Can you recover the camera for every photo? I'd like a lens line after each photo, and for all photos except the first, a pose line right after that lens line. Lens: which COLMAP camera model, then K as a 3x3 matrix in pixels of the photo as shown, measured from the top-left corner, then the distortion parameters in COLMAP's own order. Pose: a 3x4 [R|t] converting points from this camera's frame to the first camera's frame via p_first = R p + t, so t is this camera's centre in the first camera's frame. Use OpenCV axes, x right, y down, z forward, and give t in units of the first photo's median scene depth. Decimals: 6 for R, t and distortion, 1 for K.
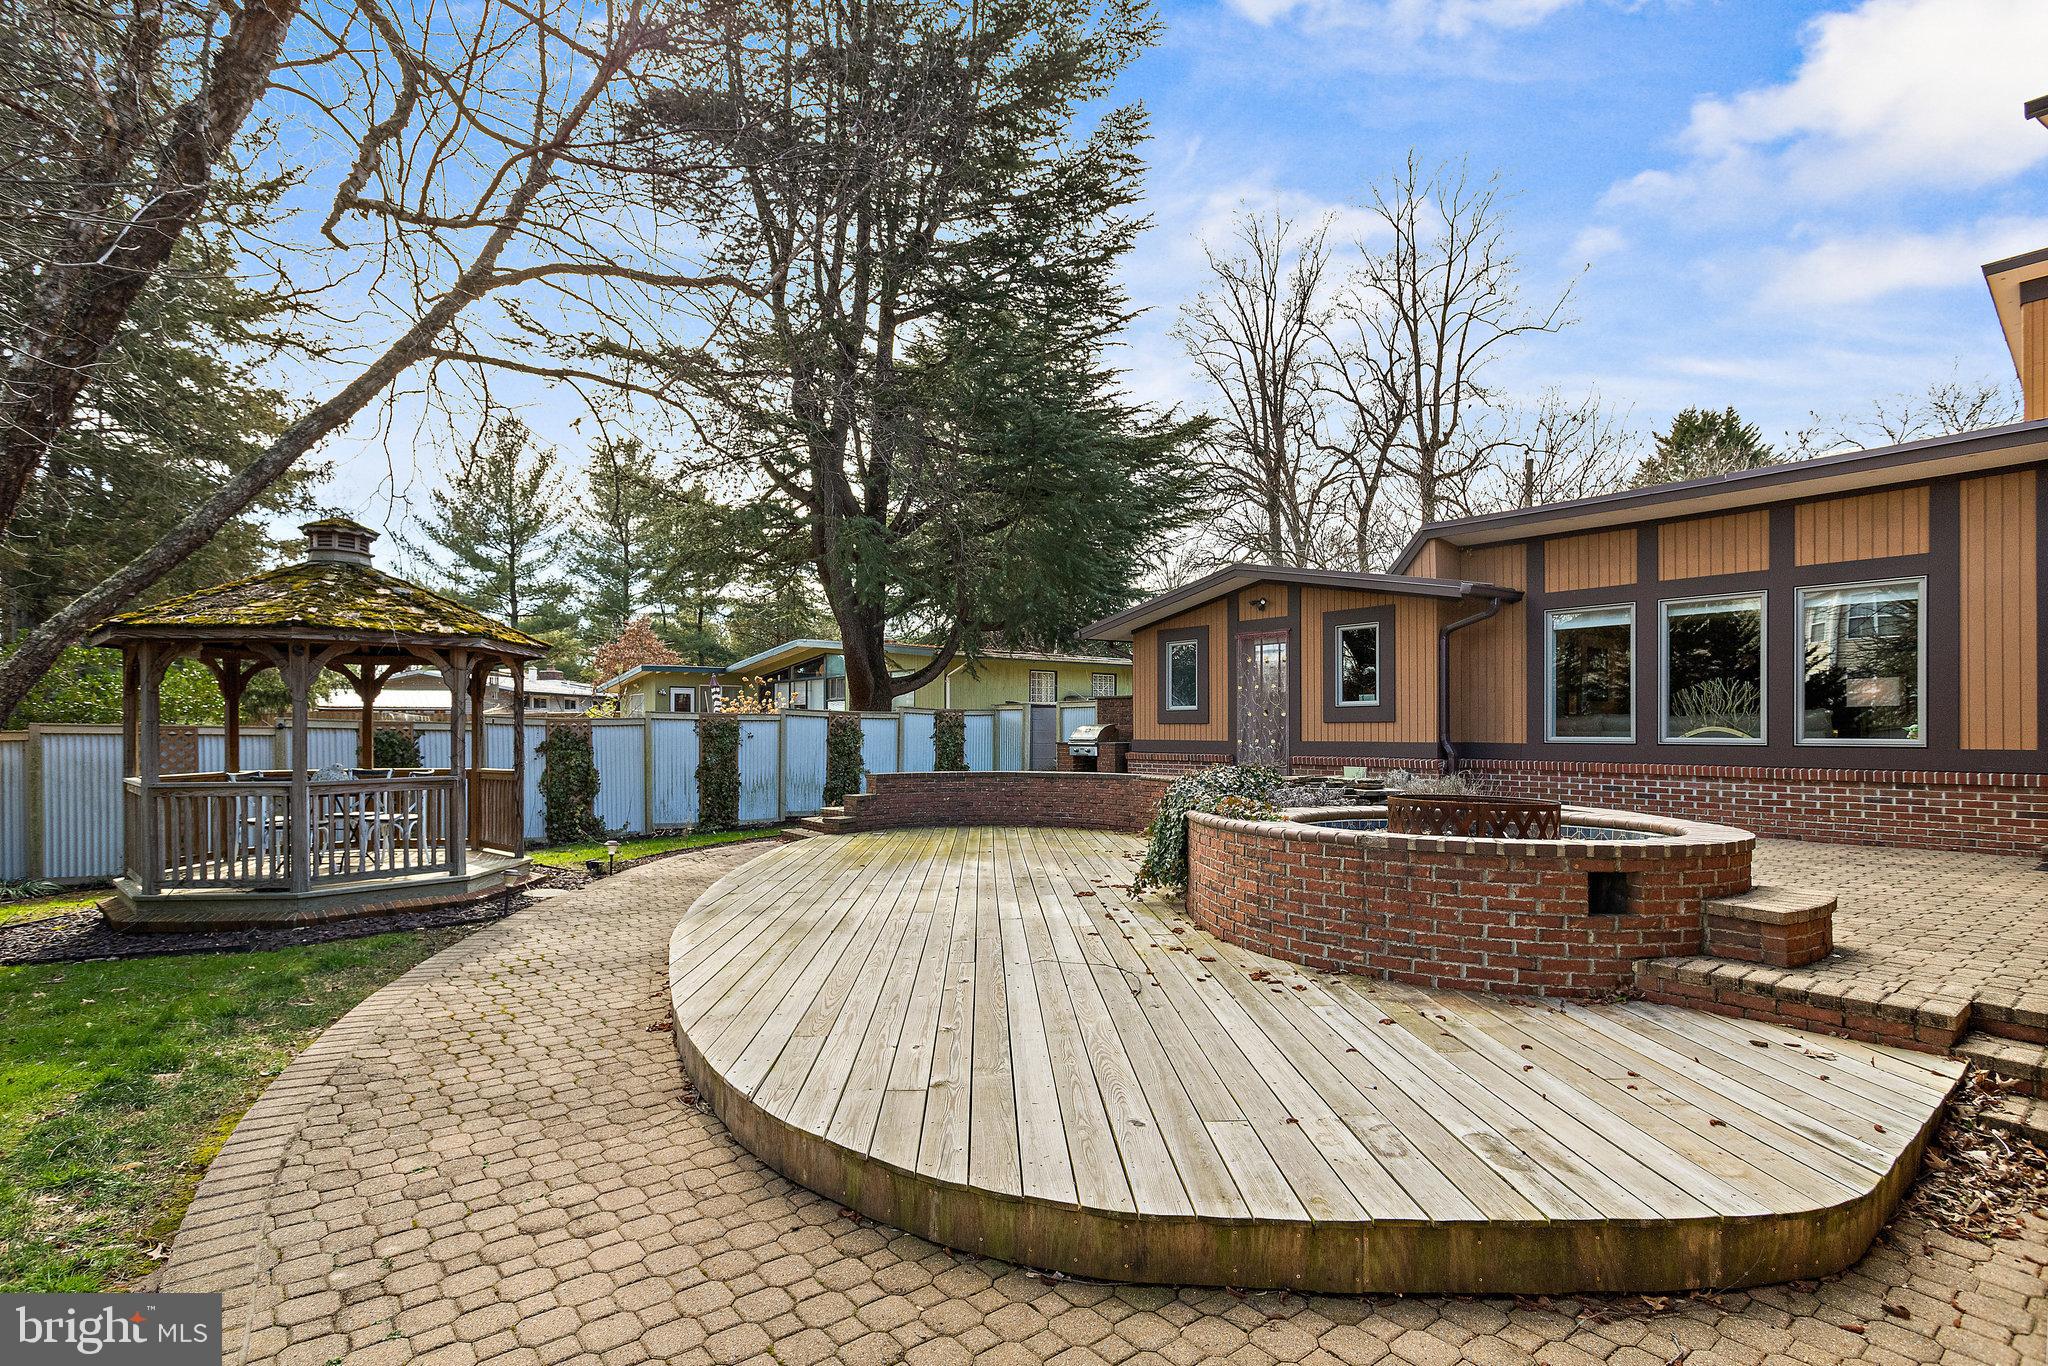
lens RADIAL K [[984.6, 0, 1026.2], [0, 984.6, 709.8], [0, 0, 1]] dist [0.000198, 0.000204]
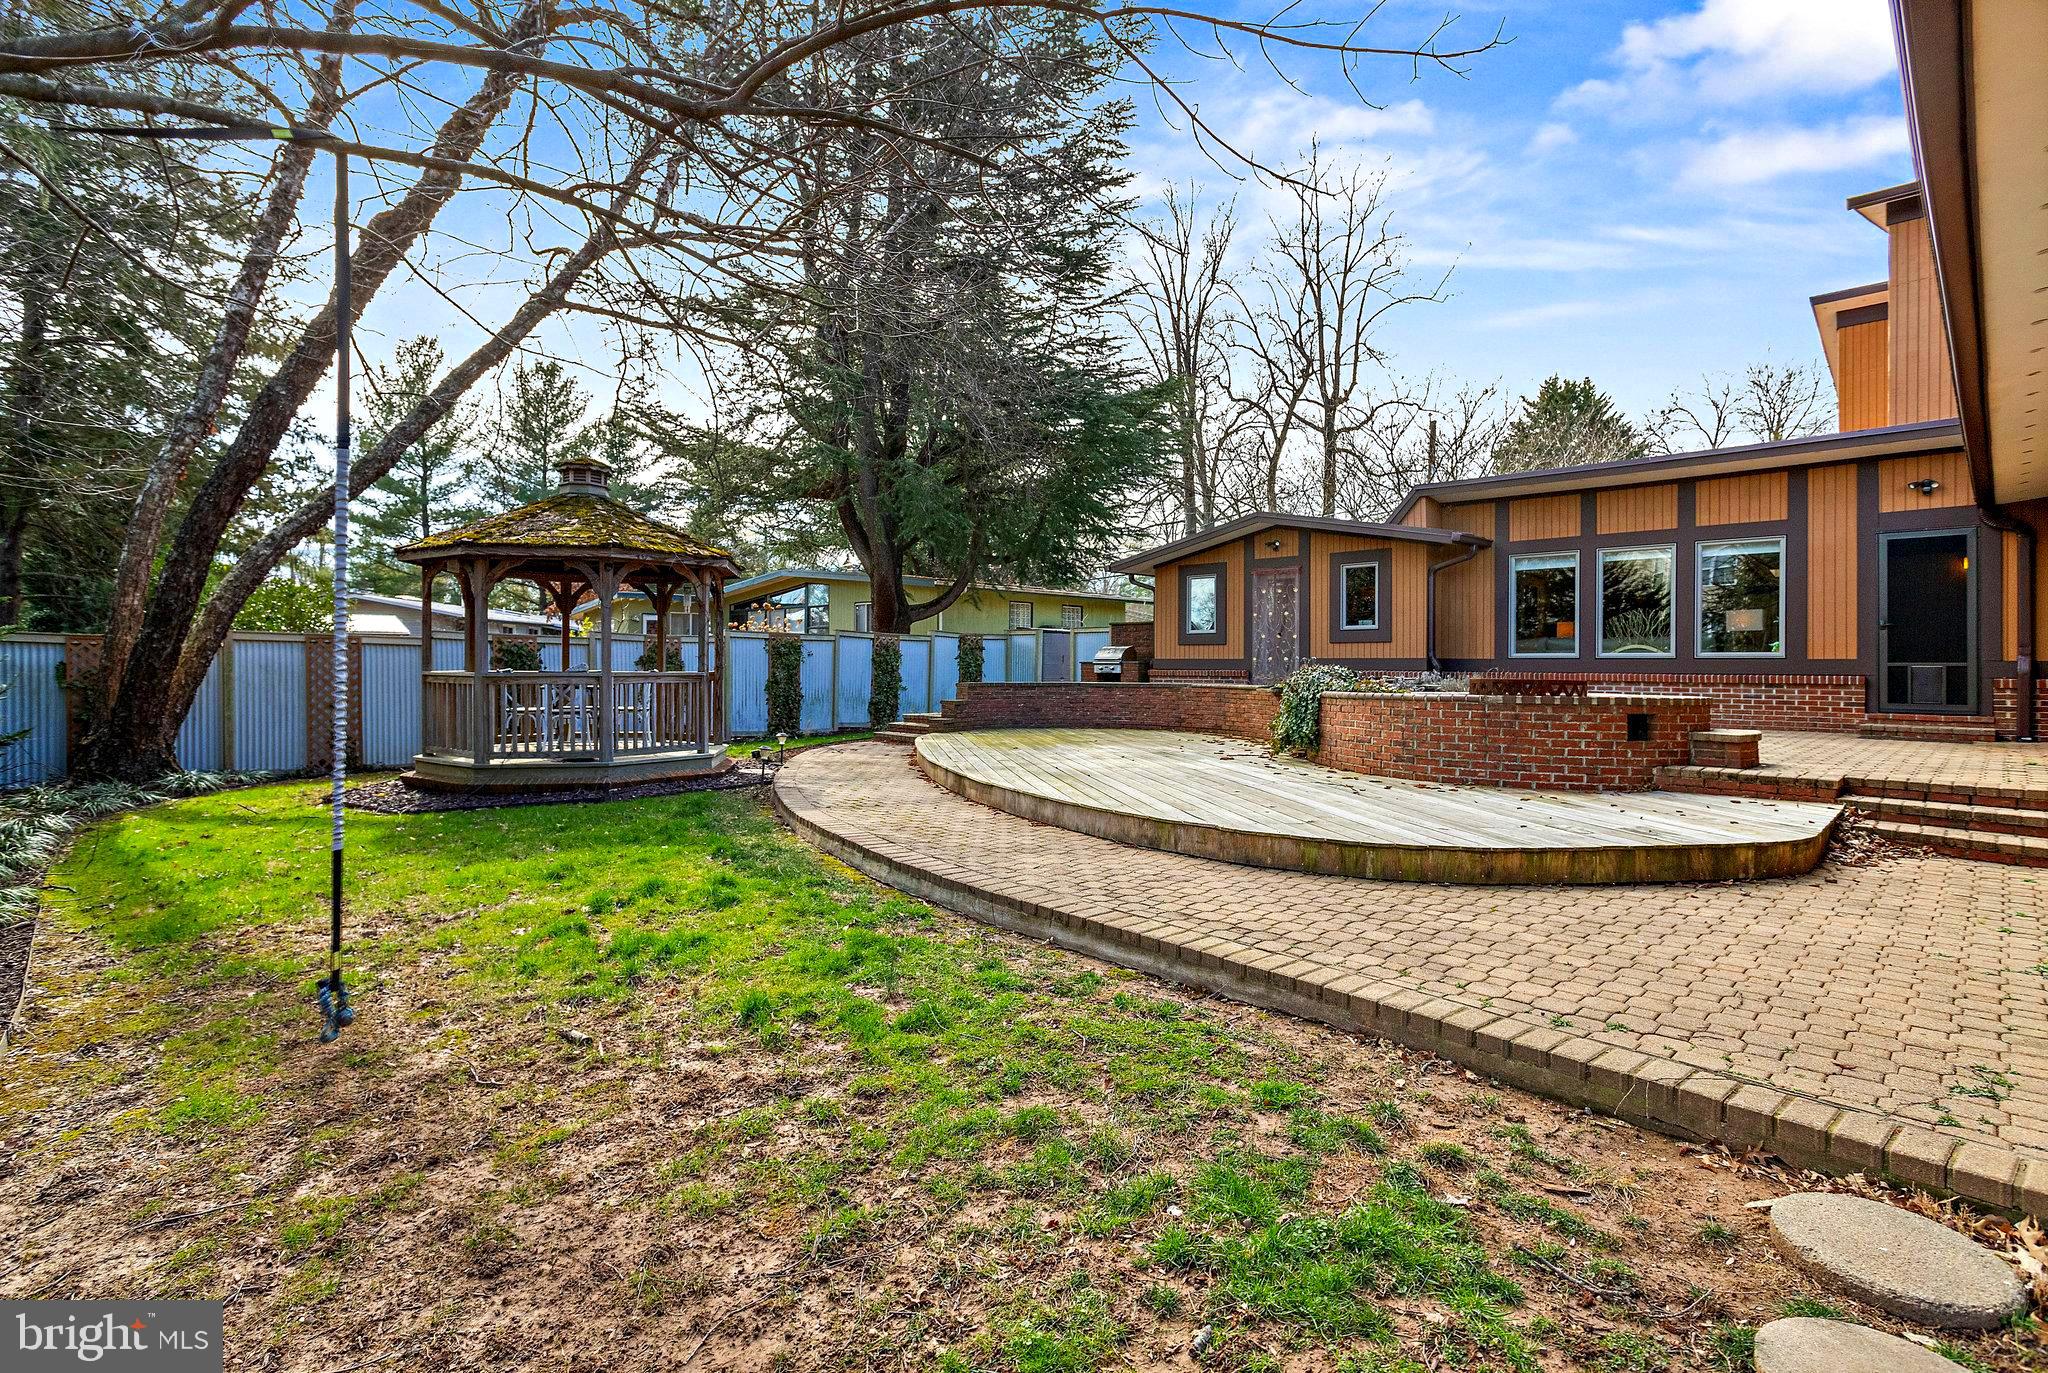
lens RADIAL K [[997.8, 0, 1022.8], [0, 997.8, 641.1], [0, 0, 1]] dist [-0.000987, -0.000161]
pose [[0.992827, 0.009739, 0.119161, -0.216072], [-0.008925, 0.999933, -0.007369, 0.022271], [-0.119225, 0.006253, 0.992848, -0.181914]]
